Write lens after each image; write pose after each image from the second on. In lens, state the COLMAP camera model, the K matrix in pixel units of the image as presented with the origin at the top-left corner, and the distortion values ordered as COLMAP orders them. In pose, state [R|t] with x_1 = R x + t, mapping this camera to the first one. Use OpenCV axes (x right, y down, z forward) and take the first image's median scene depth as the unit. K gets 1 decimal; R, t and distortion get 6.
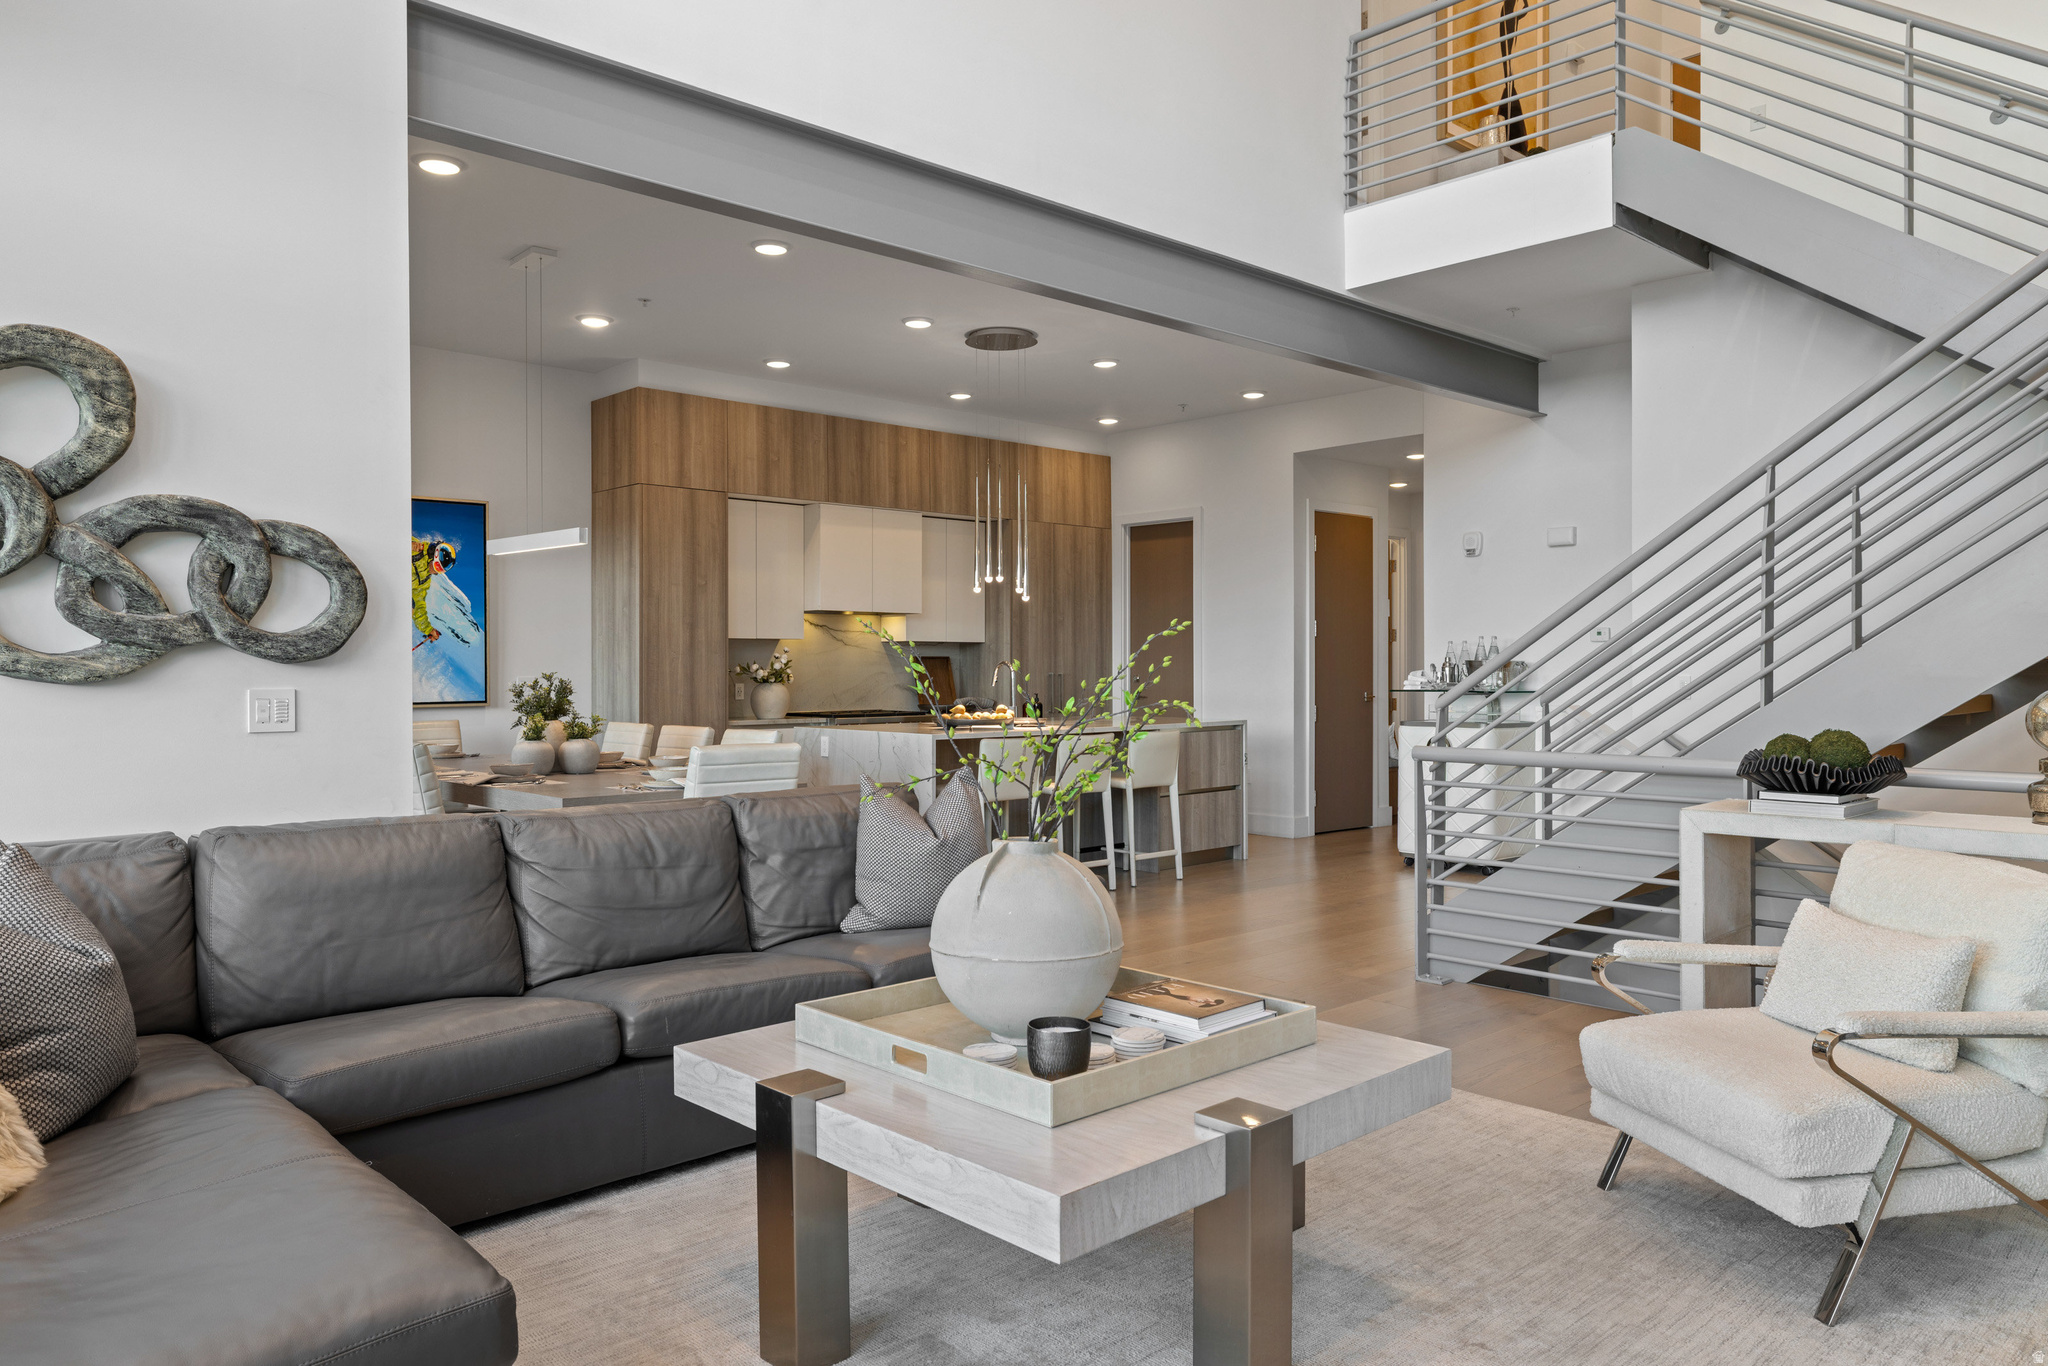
lens RADIAL K [[1377.1, 0, 1018.0], [0, 1377.1, 672.0], [0, 0, 1]] dist [-0.006530, -0.001520]
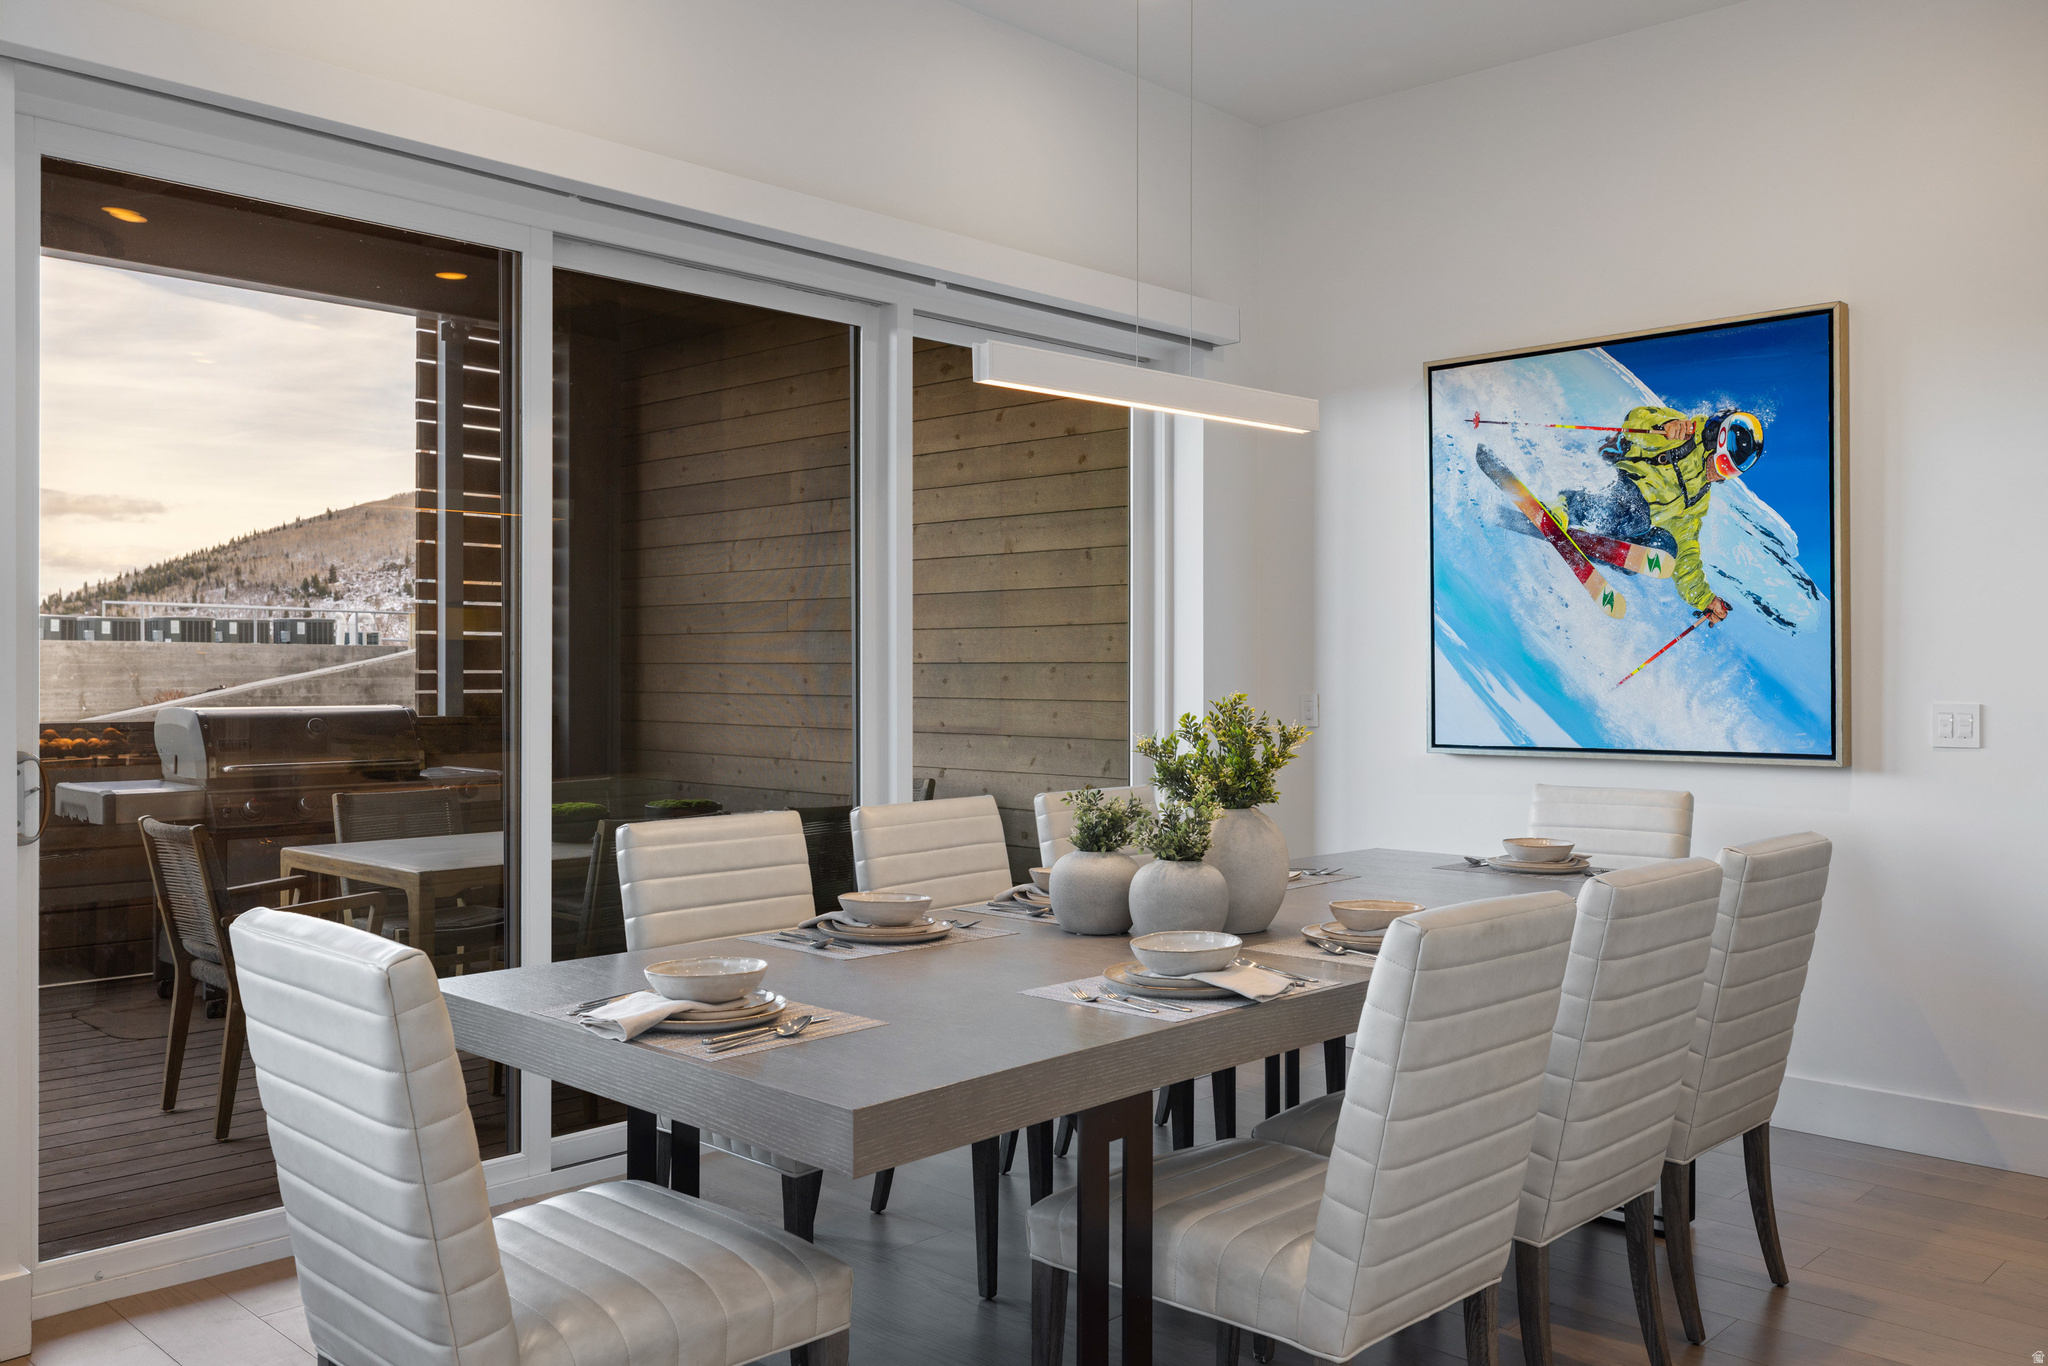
lens RADIAL K [[1658.6, 0, 1017.5], [0, 1658.6, 675.8], [0, 0, 1]] dist [0.000416, 0.000392]
pose [[0.063187, 0.005678, -0.997986, 0.127780], [-0.004691, 0.999974, 0.005392, -0.006193], [0.997991, 0.004341, 0.063212, 0.711550]]
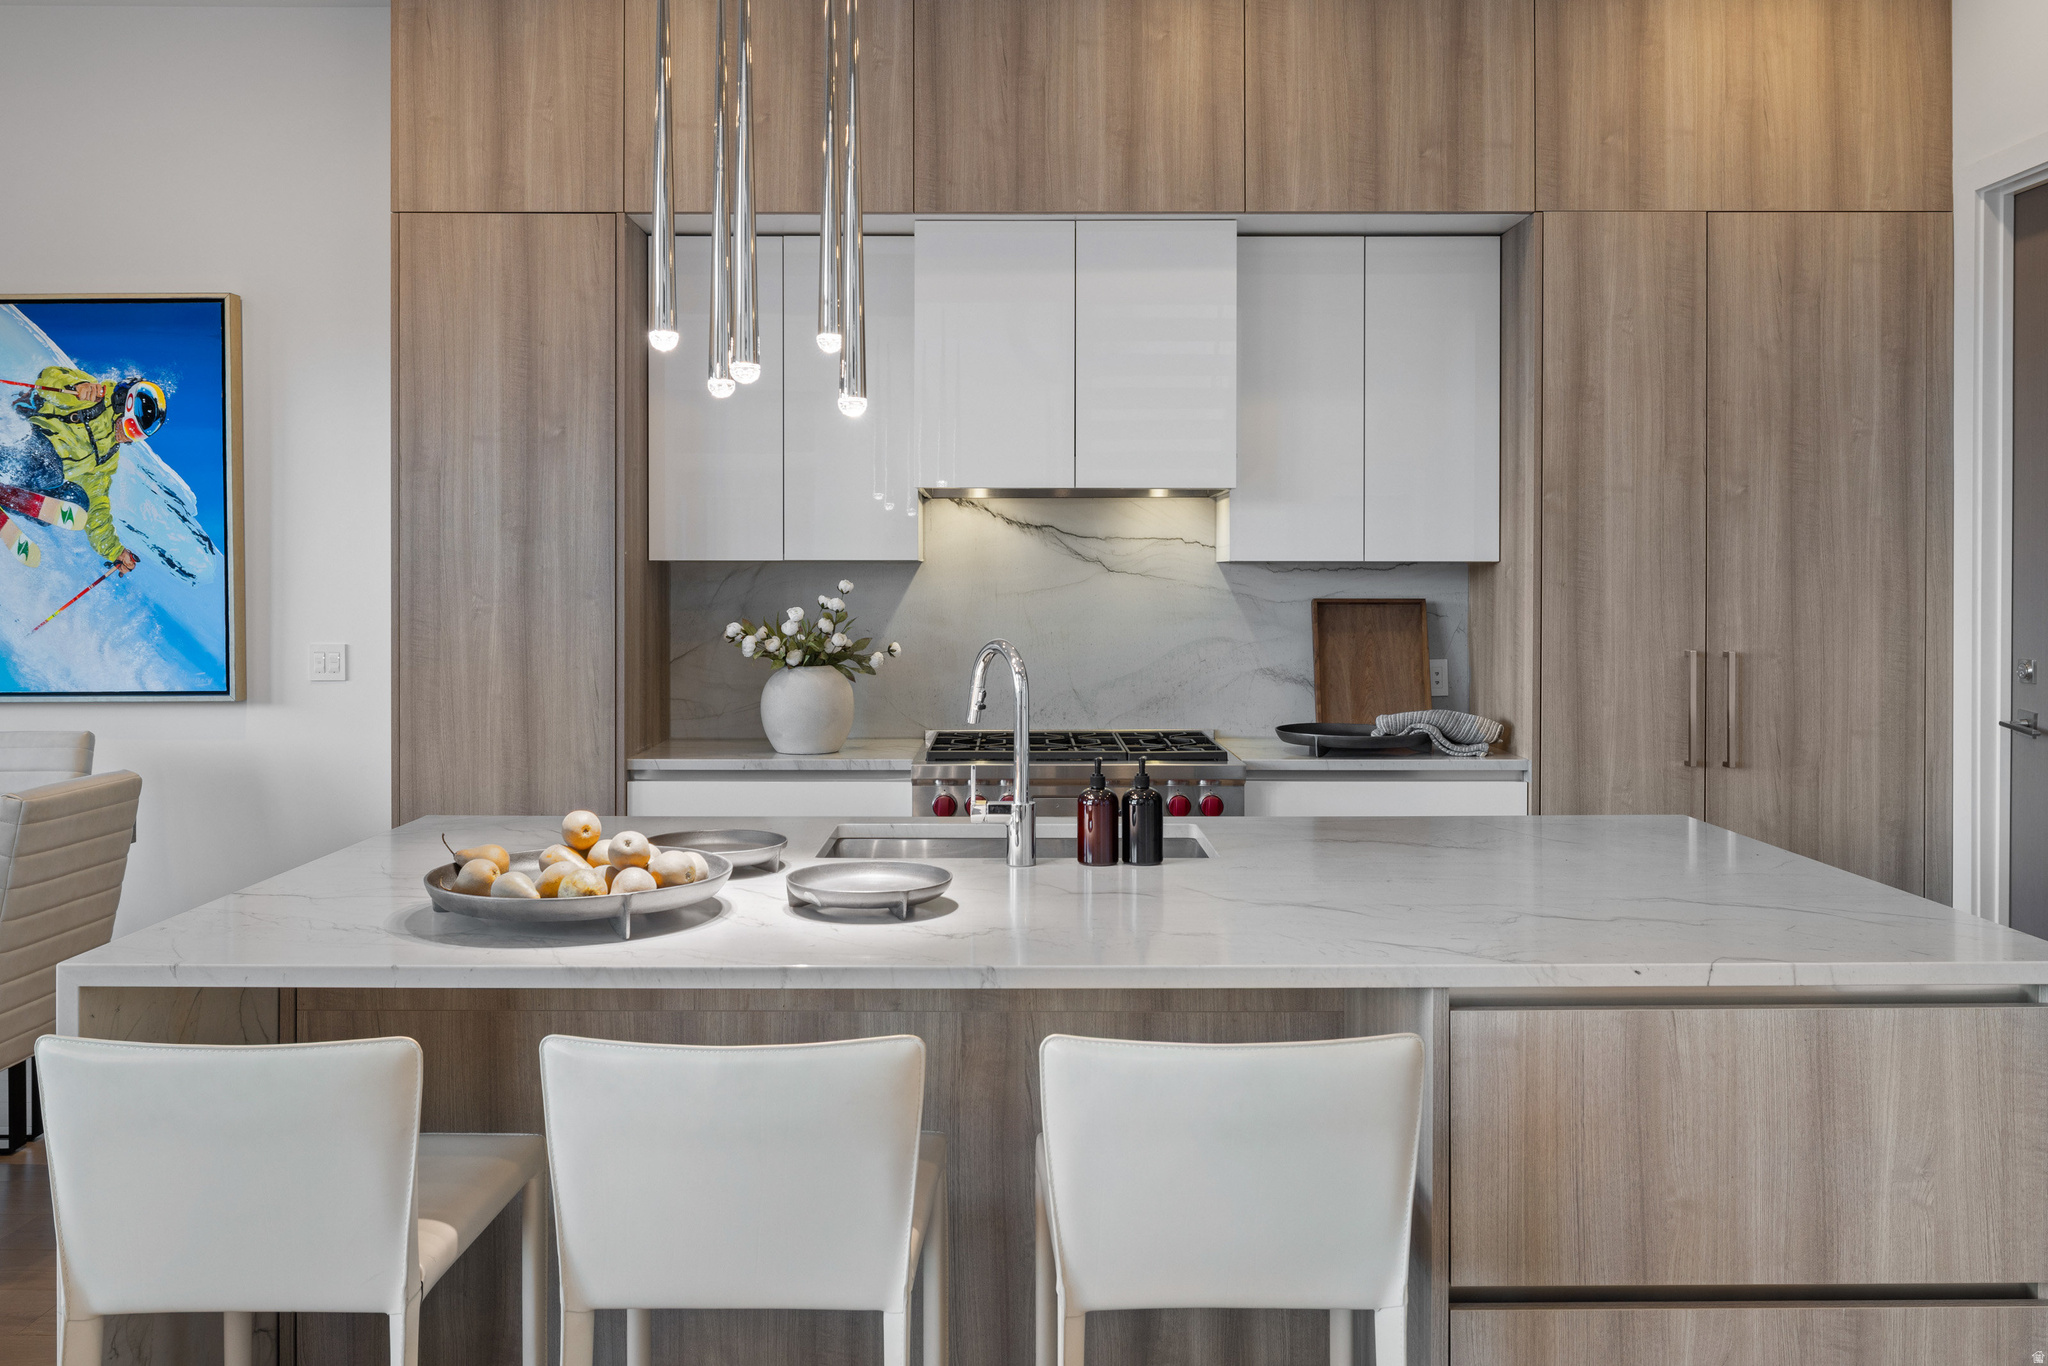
lens RADIAL K [[1594.3, 0, 1007.3], [0, 1594.3, 592.7], [0, 0, 1]] dist [-0.004627, 0.001532]
pose [[0.735755, 0.007192, -0.677209, 0.217269], [-0.003618, 0.999971, 0.006690, -0.020078], [0.677238, -0.002472, 0.735760, 0.771717]]
